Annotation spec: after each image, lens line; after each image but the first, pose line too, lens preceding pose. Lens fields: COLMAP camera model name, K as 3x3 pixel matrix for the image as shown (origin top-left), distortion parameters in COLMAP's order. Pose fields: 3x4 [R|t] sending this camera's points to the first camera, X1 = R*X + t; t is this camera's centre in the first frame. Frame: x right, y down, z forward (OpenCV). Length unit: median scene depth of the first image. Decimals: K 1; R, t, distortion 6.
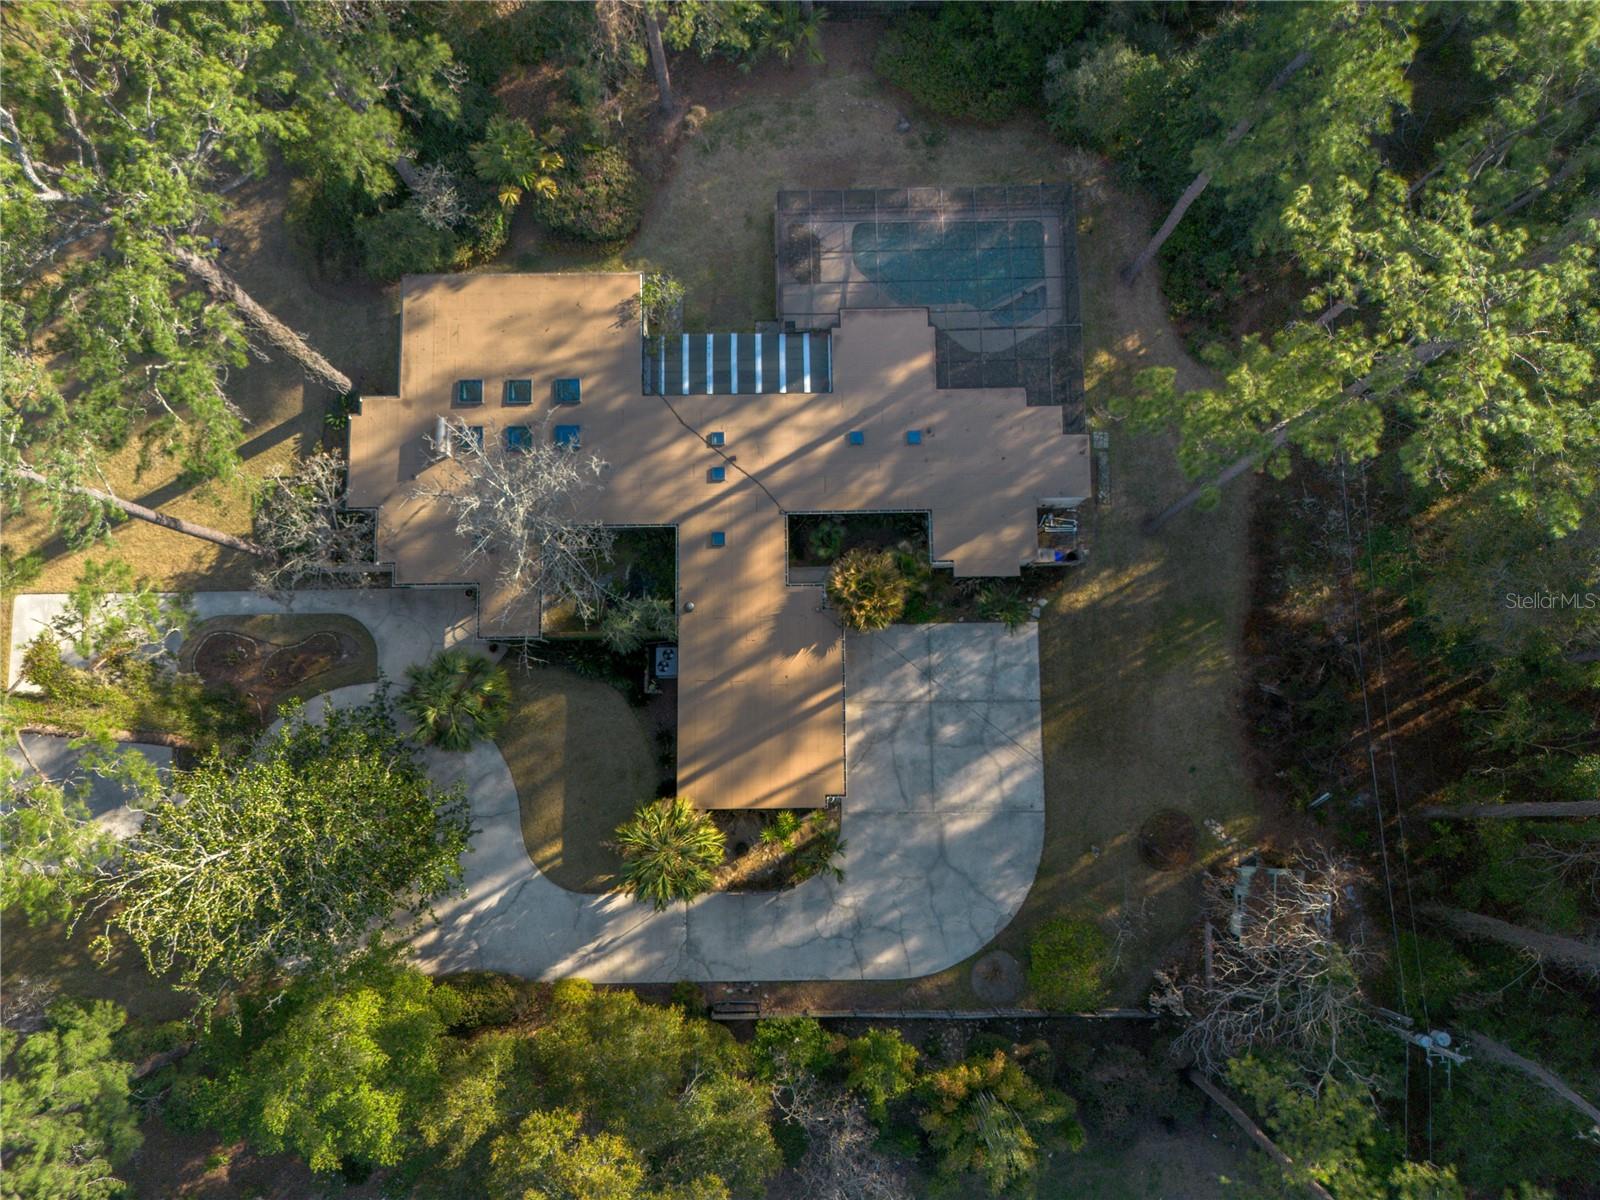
lens RADIAL K [[1111.9, 0, 800.0], [0, 1111.9, 600.0], [0, 0, 1]] dist [0.034238, -0.005506]
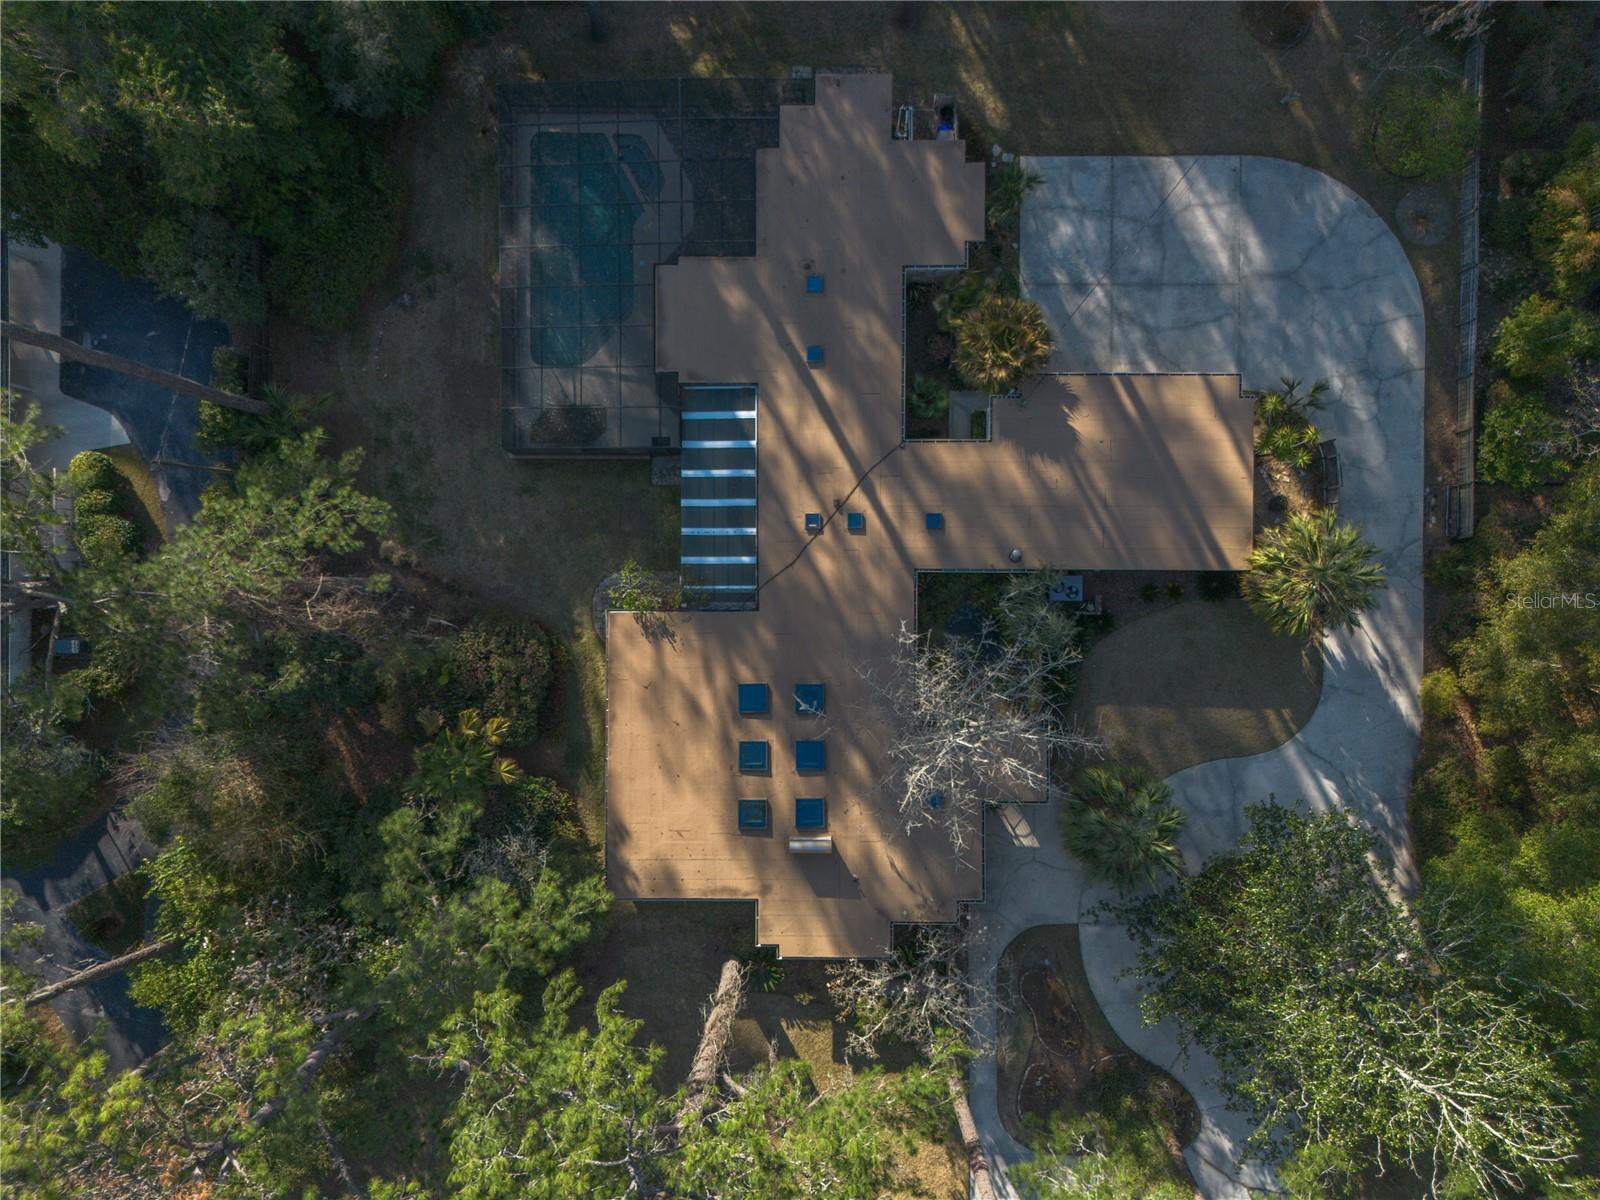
lens RADIAL K [[1111.9, 0, 800.0], [0, 1111.9, 600.0], [0, 0, 1]] dist [0.034238, -0.005506]
pose [[0.014430, -0.999860, -0.008460, -0.125889], [0.994175, 0.013443, 0.106938, -0.242586], [-0.106809, -0.009954, 0.994230, 0.165499]]
